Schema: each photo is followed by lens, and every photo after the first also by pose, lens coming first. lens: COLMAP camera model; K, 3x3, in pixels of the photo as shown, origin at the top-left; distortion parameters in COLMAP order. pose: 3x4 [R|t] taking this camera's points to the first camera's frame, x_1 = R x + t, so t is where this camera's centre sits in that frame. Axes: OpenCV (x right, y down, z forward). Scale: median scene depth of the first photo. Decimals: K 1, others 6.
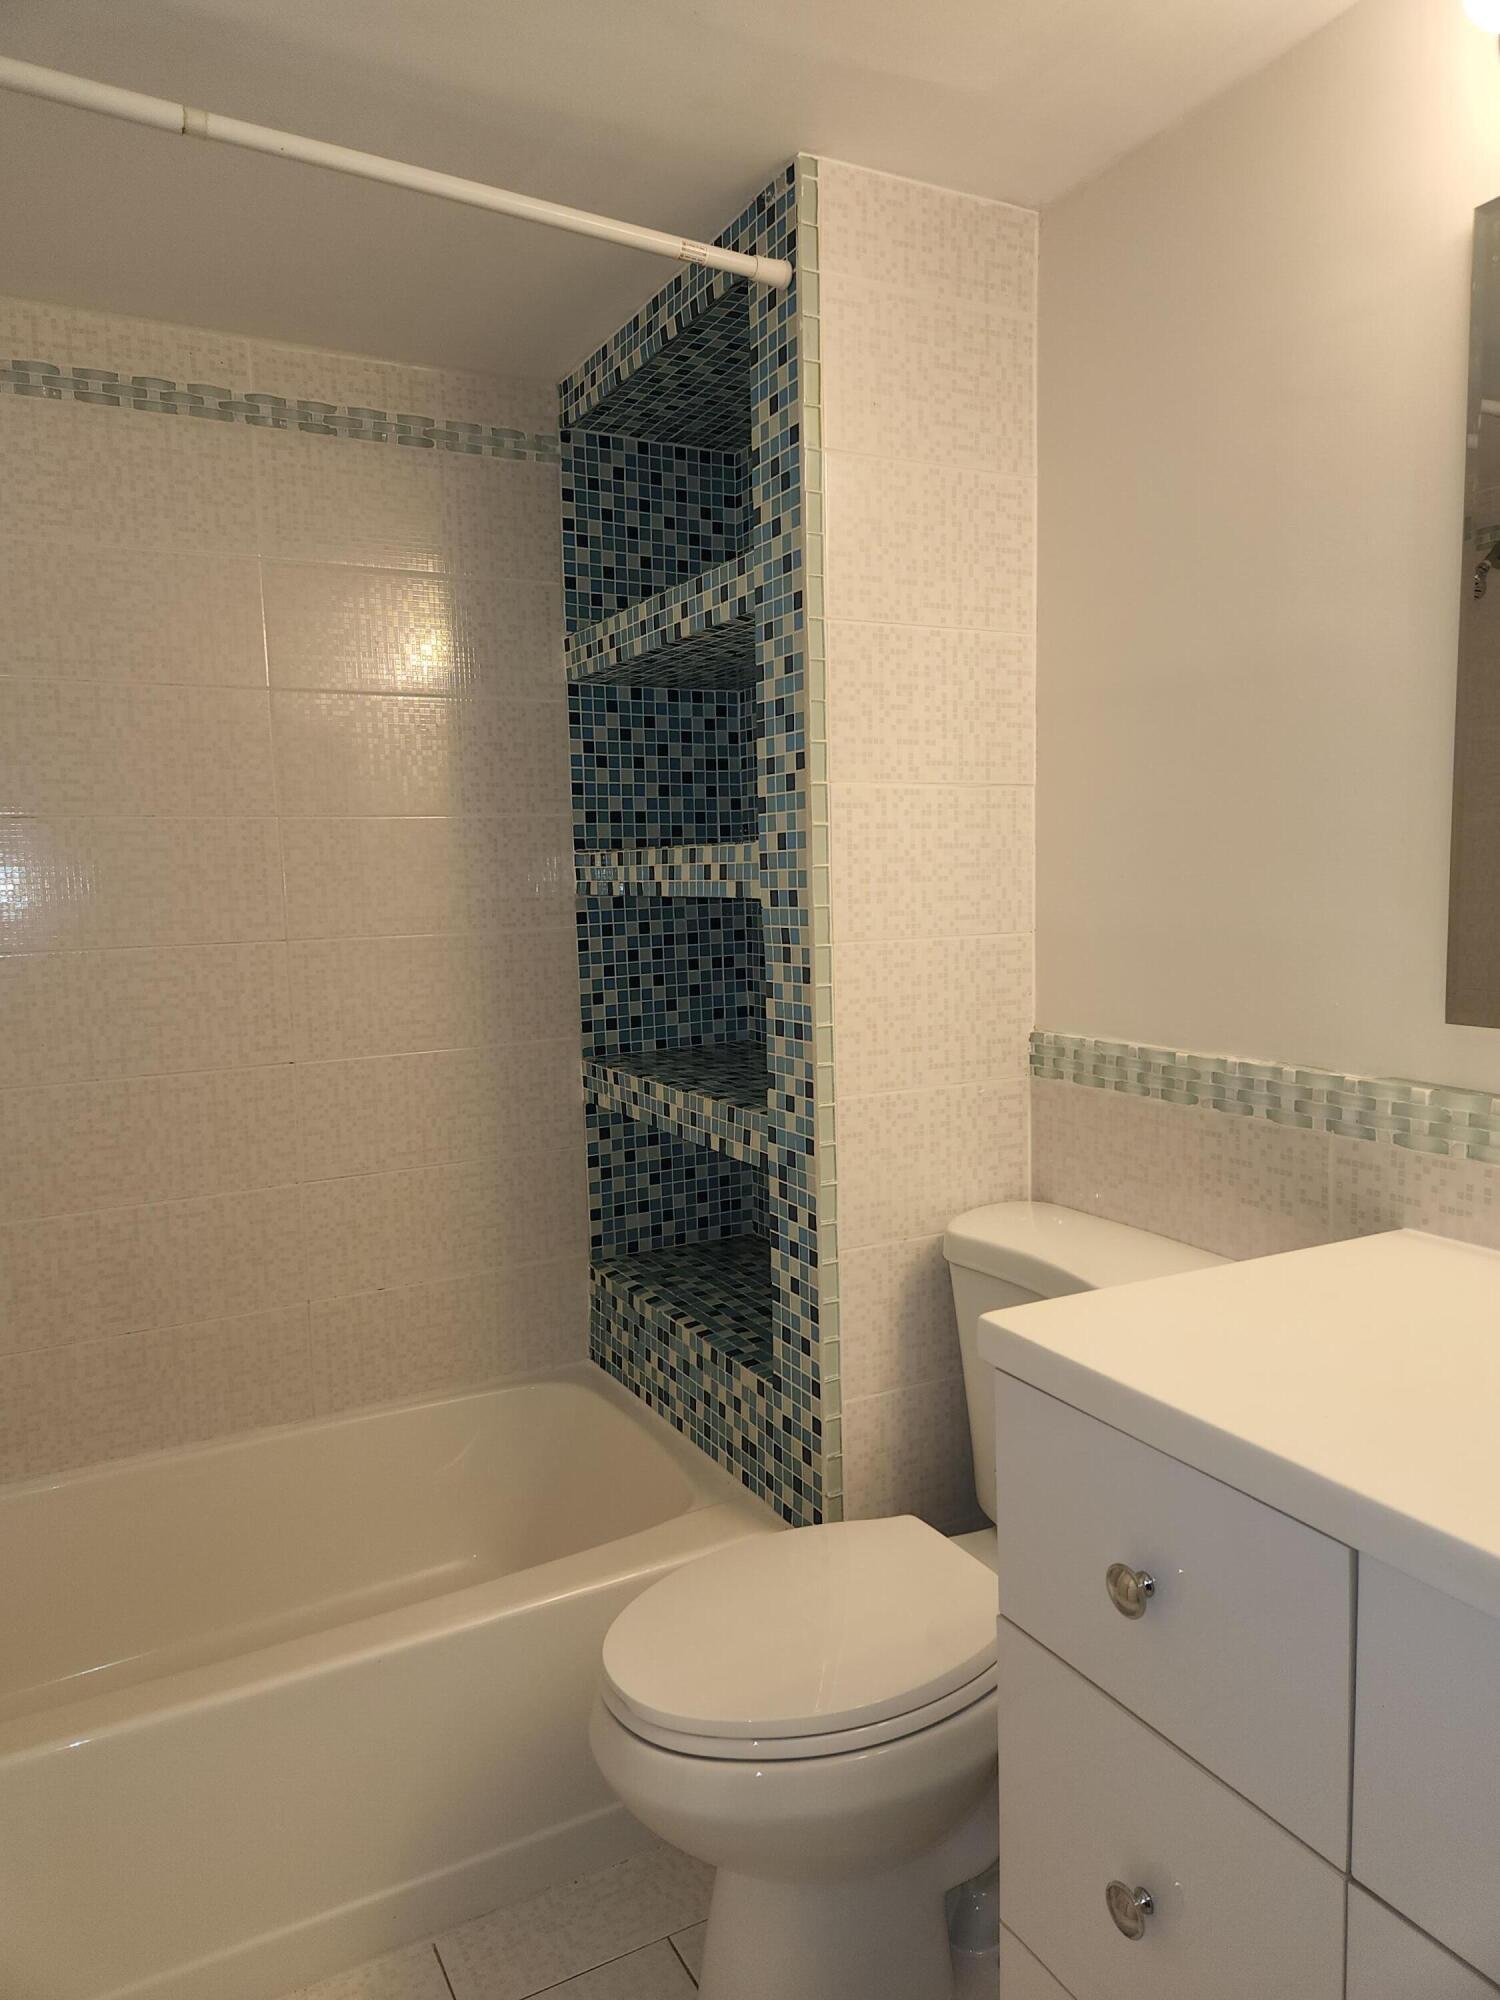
lens RADIAL K [[1338.3, 0, 740.4], [0, 1338.3, 989.0], [0, 0, 1]] dist [0.085024, -0.095879]
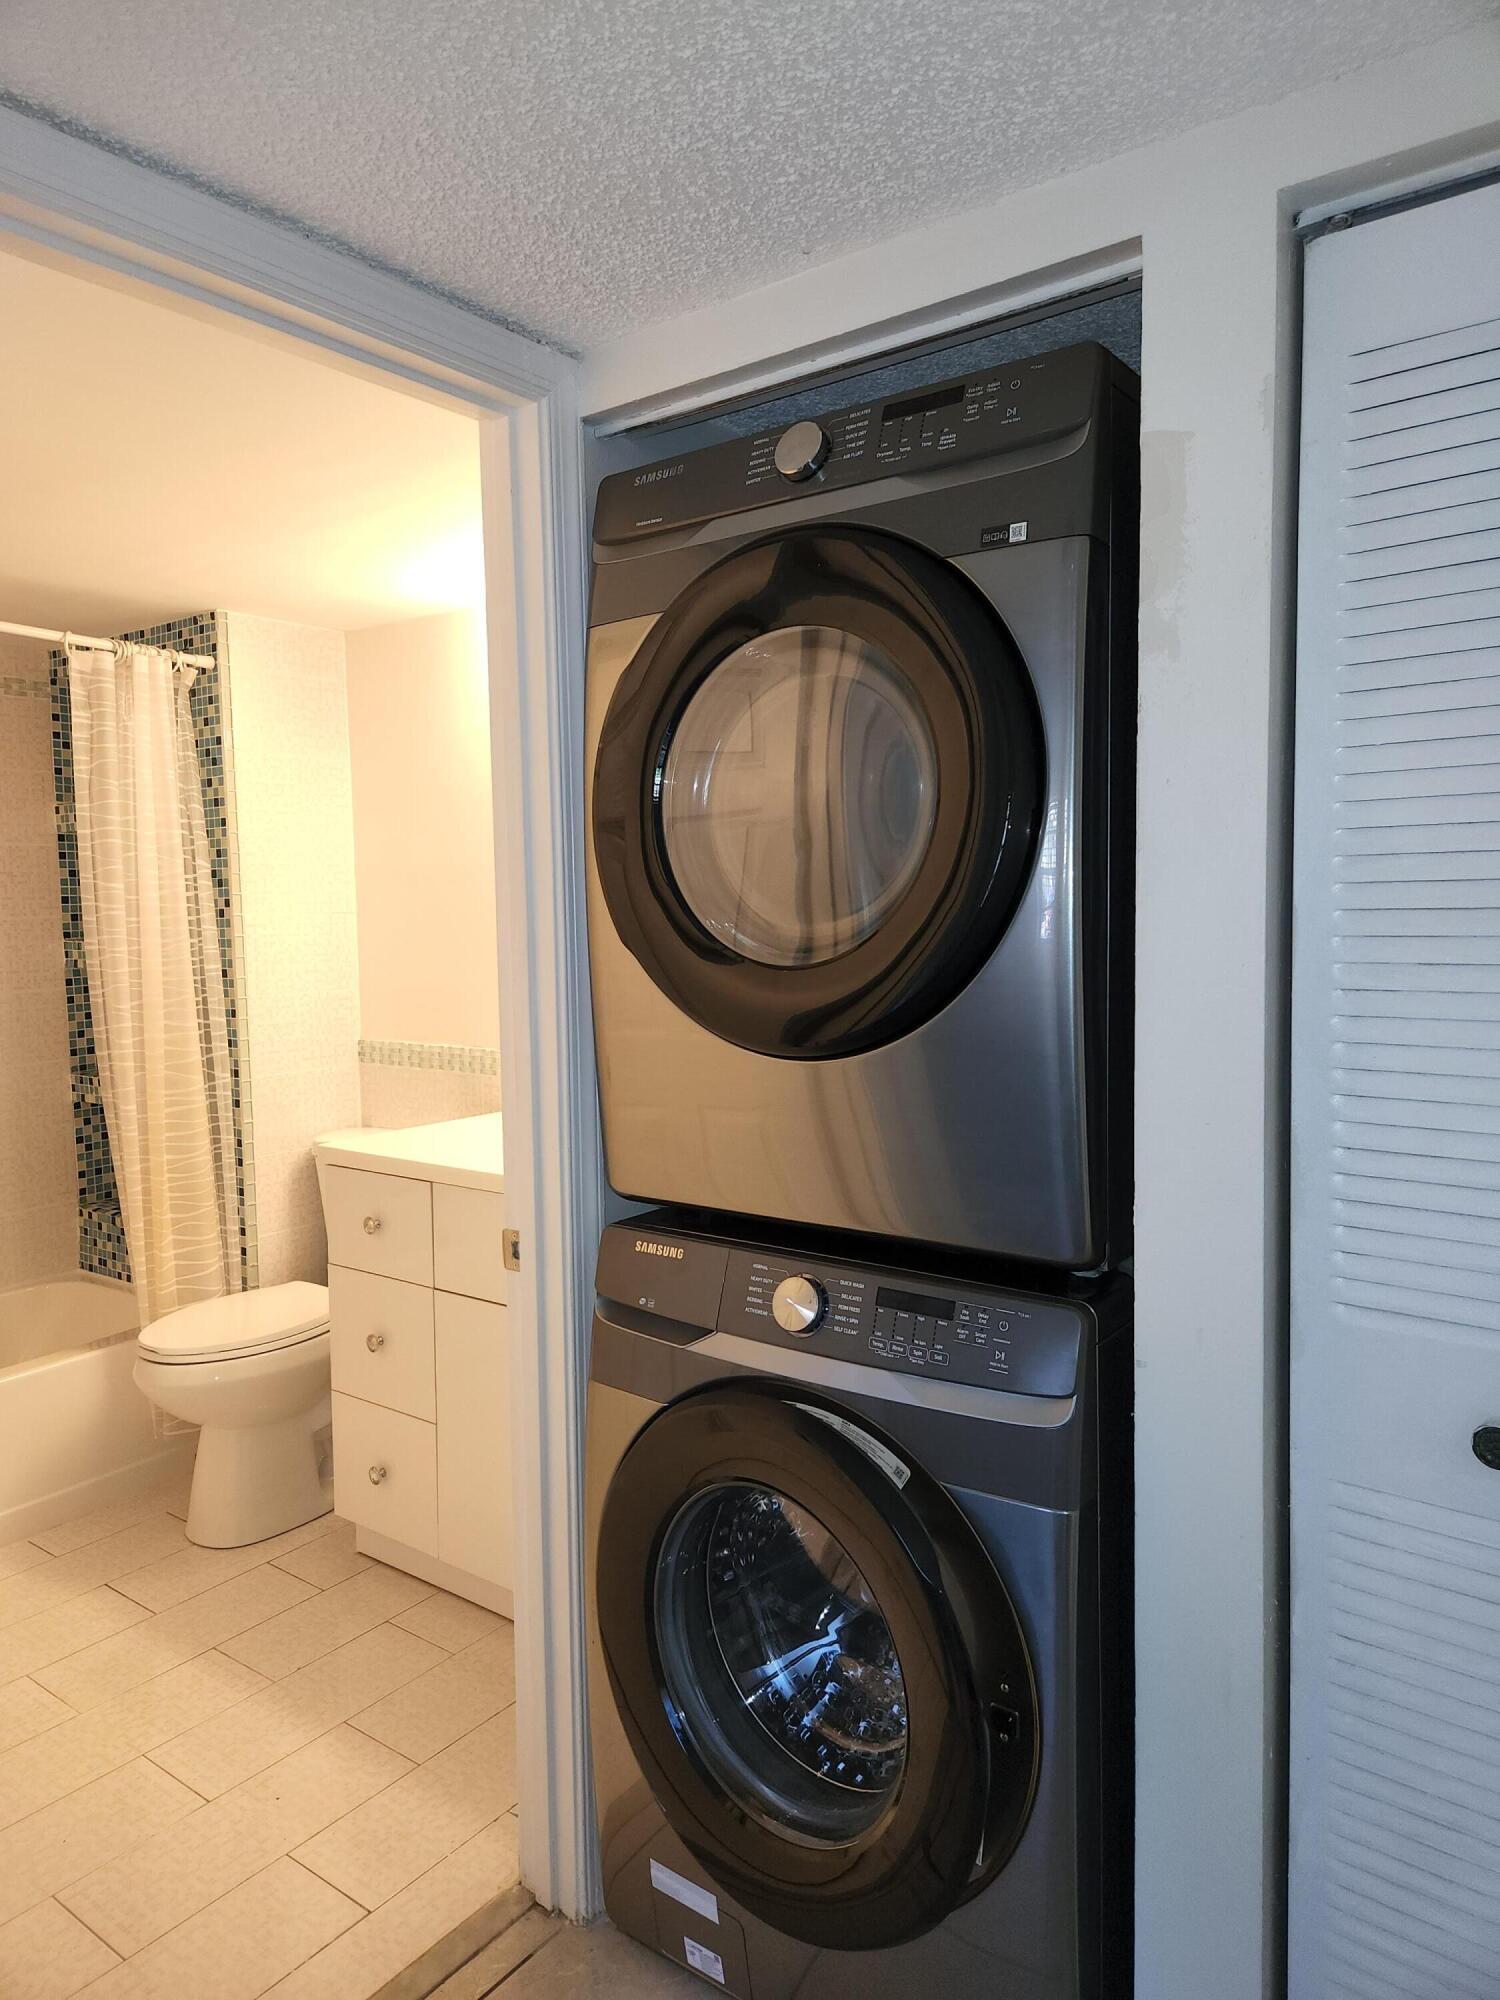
lens RADIAL K [[1338.3, 0, 740.4], [0, 1338.3, 989.0], [0, 0, 1]] dist [0.085024, -0.095879]
pose [[0.907619, -0.022691, 0.419182, -0.100547], [0.034182, 0.999217, -0.019922, 0.017642], [-0.418401, 0.032410, 0.907684, -1.045676]]
